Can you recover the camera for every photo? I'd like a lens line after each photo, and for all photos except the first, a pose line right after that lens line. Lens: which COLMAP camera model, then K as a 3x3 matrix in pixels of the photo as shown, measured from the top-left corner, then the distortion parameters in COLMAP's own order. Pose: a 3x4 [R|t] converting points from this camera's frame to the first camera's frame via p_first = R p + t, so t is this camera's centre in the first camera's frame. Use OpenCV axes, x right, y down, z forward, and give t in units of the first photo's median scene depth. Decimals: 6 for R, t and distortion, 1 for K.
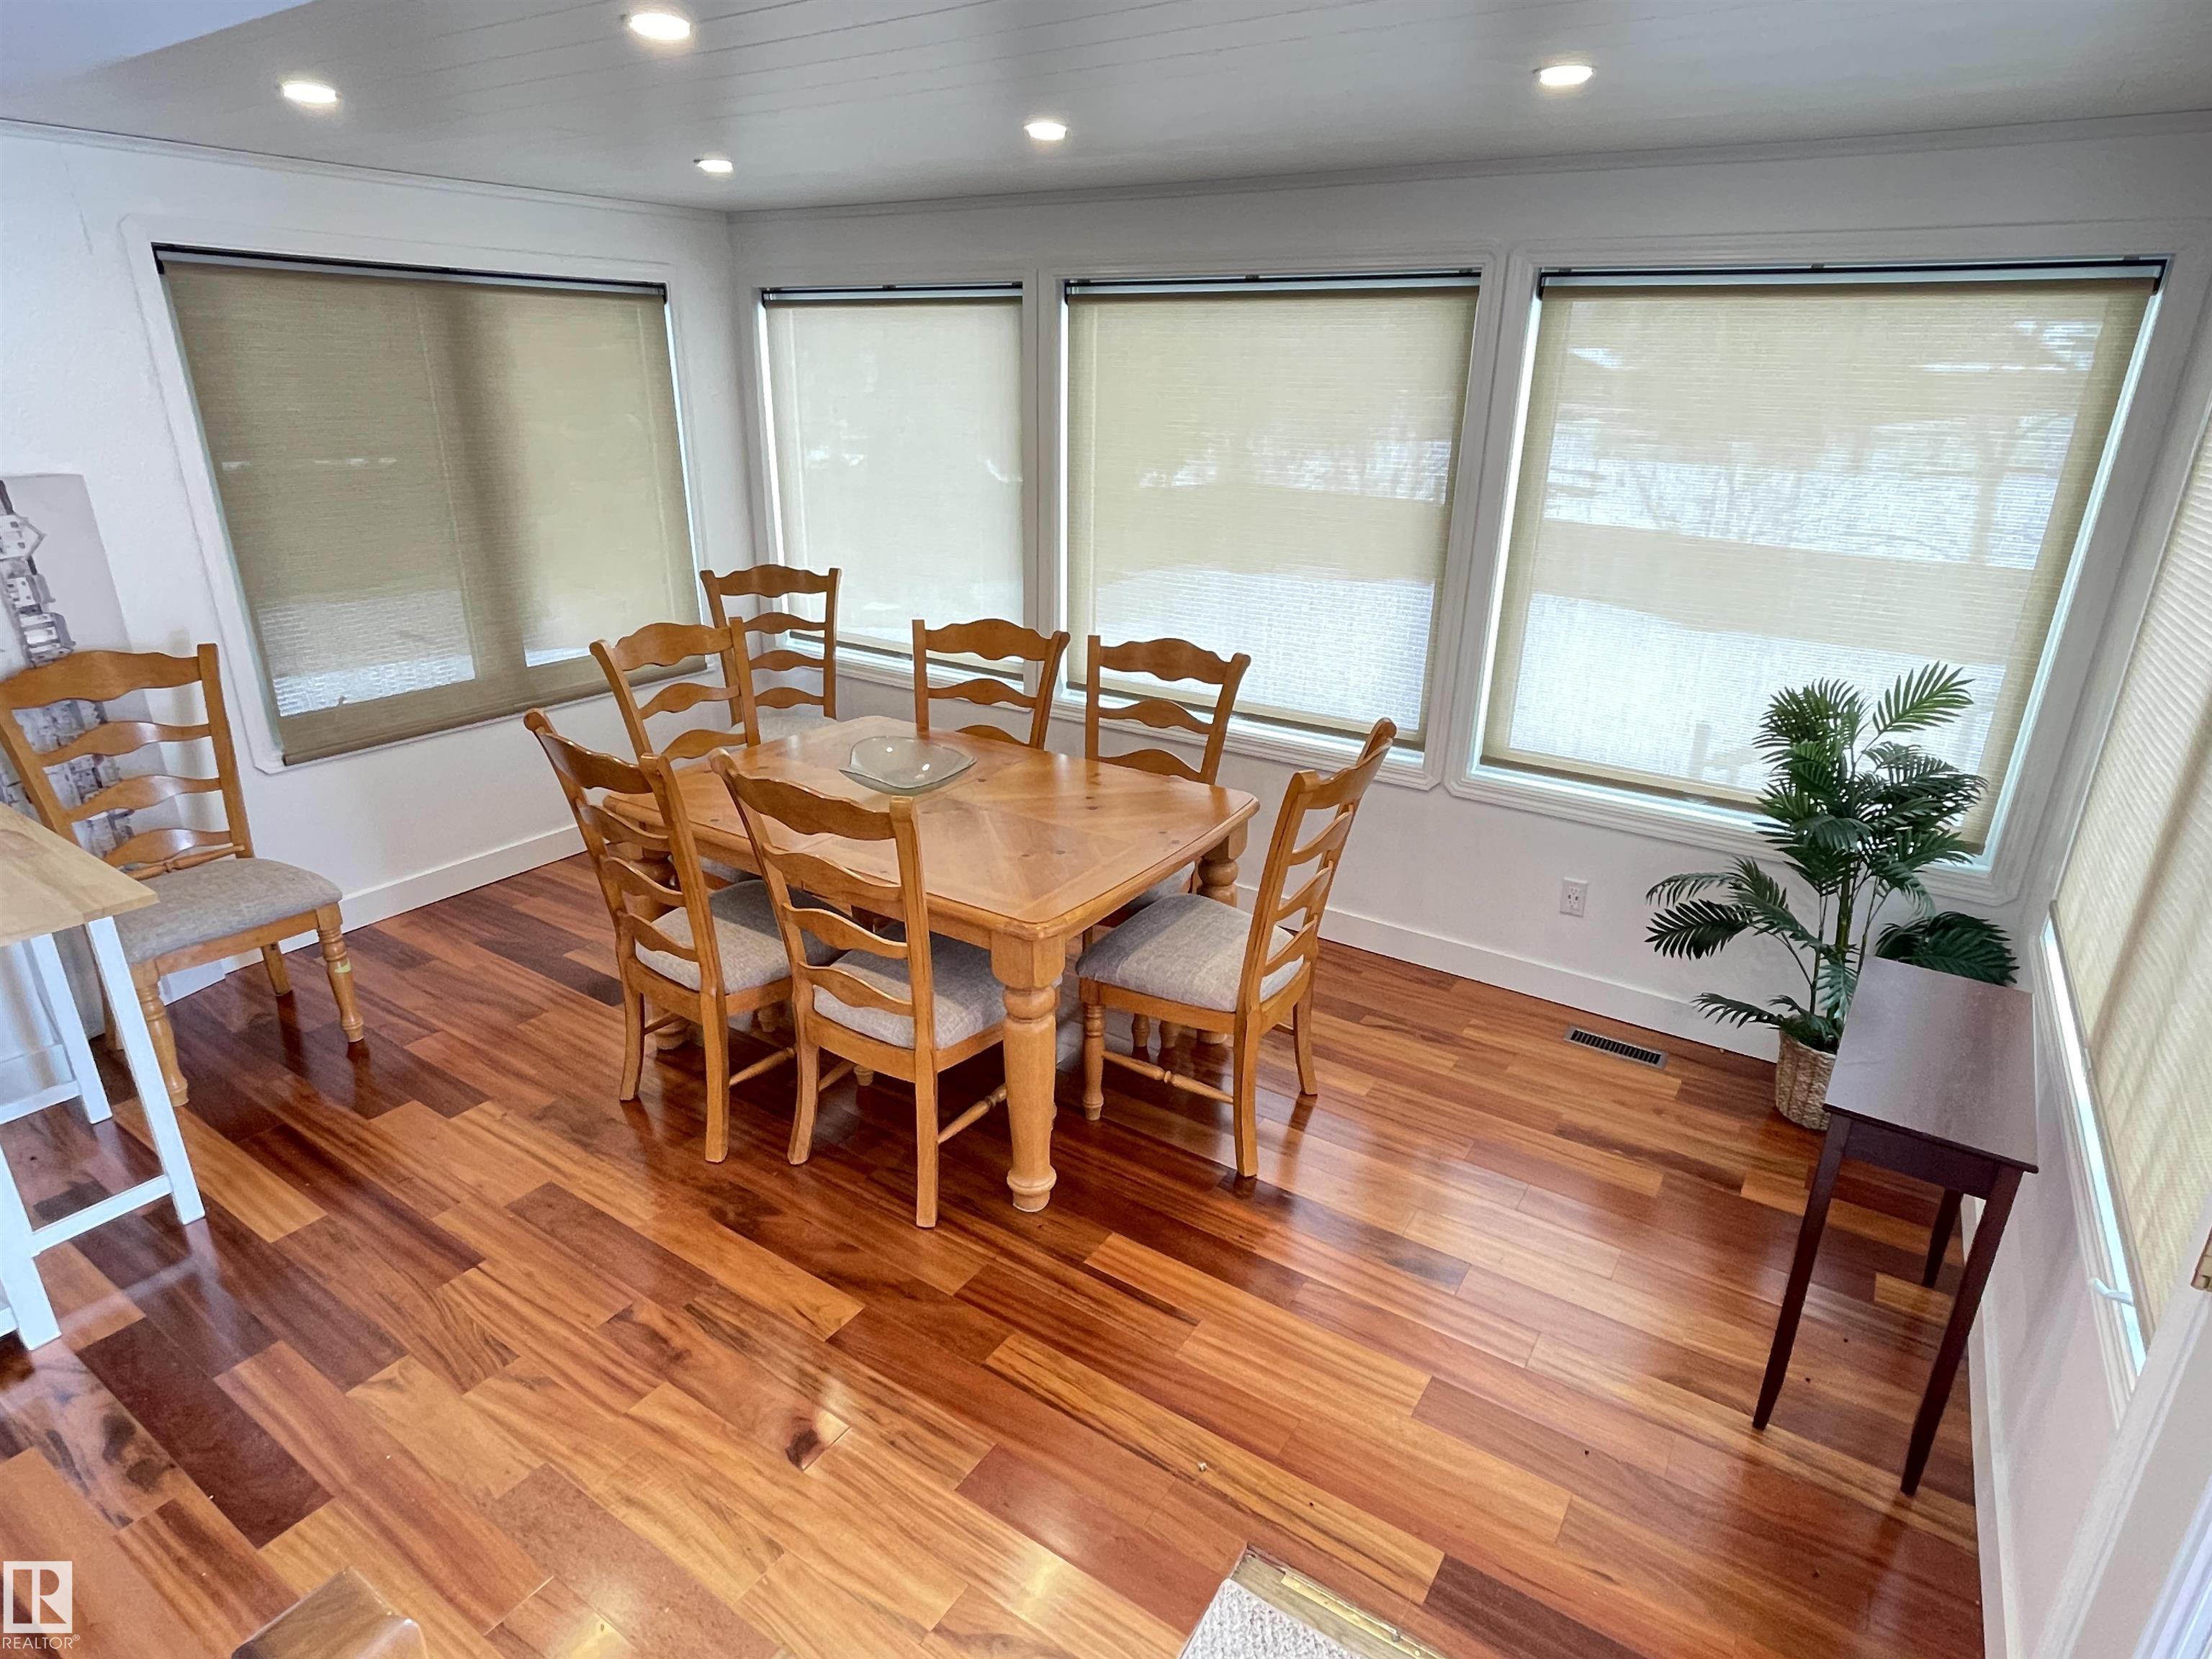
lens RADIAL K [[1196.2, 0, 1112.5], [0, 1196.2, 819.3], [0, 0, 1]] dist [-0.003989, -0.000724]
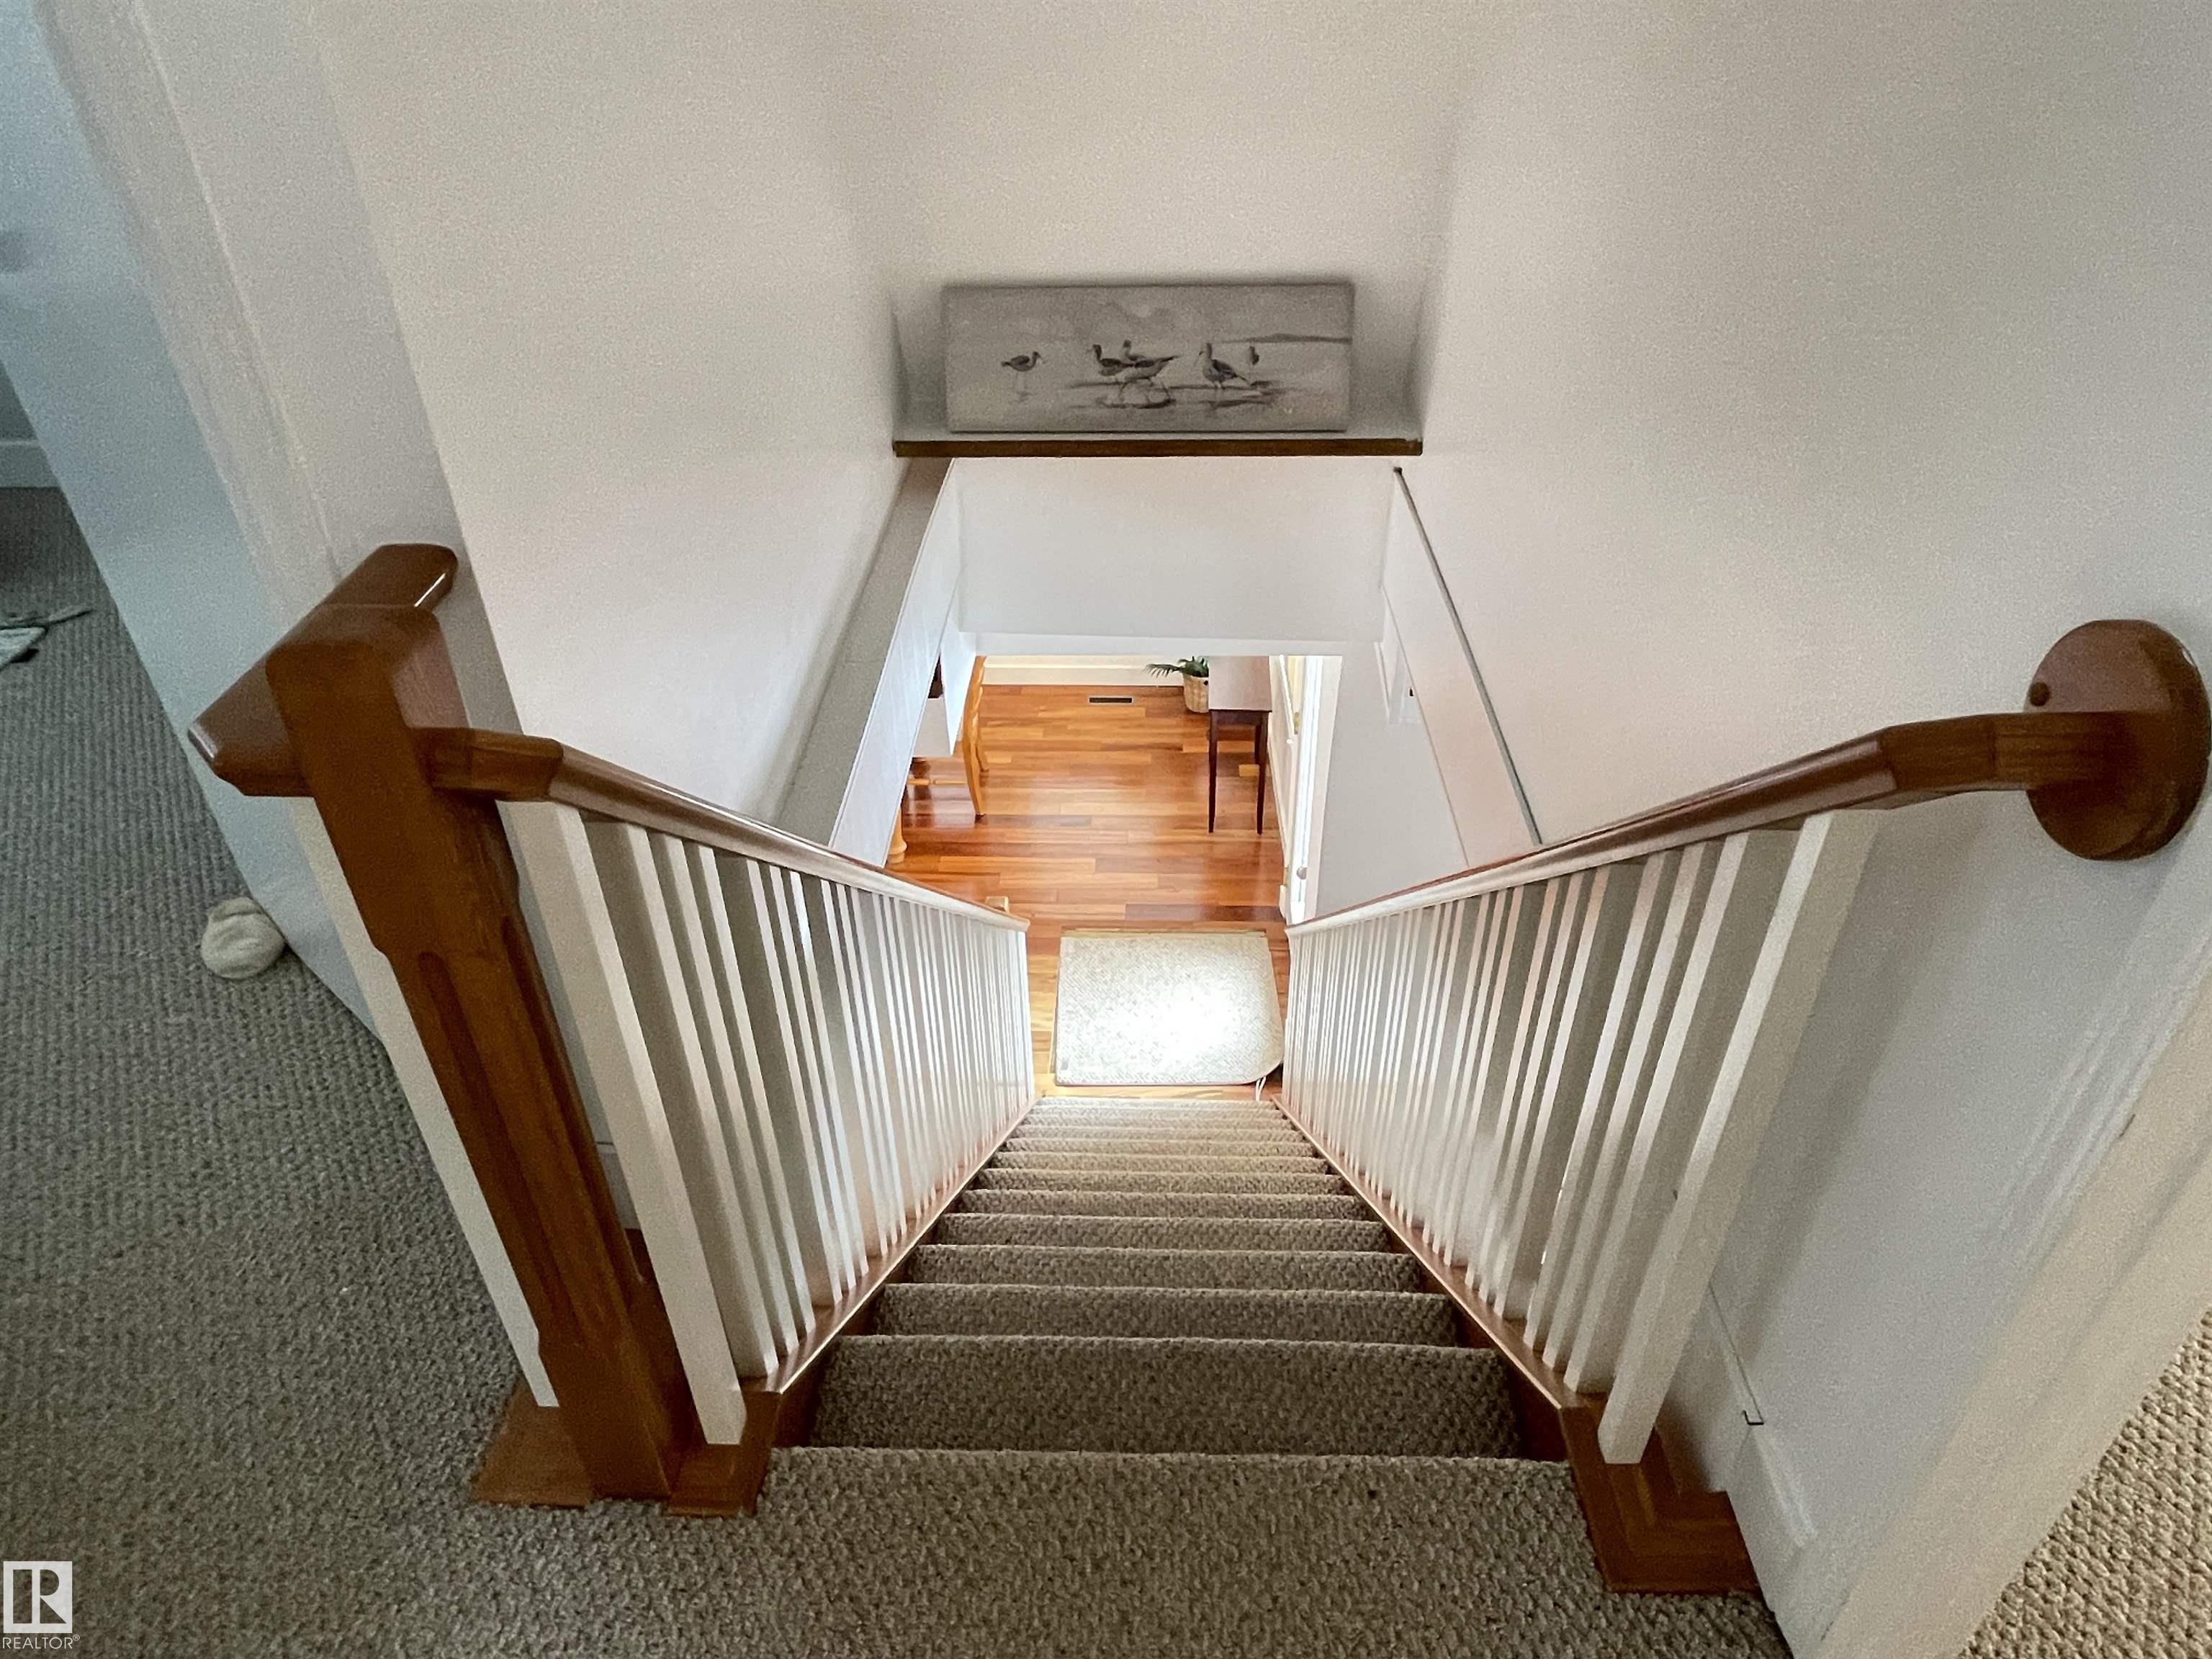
lens RADIAL K [[1379.8, 0, 1105.7], [0, 1379.8, 826.5], [0, 0, 1]] dist [-0.000466, -0.000008]
pose [[0.852750, -0.320255, 0.412618, -0.676581], [0.203593, 0.931293, 0.302066, -0.348096], [-0.481006, -0.173581, 0.859362, -1.120924]]
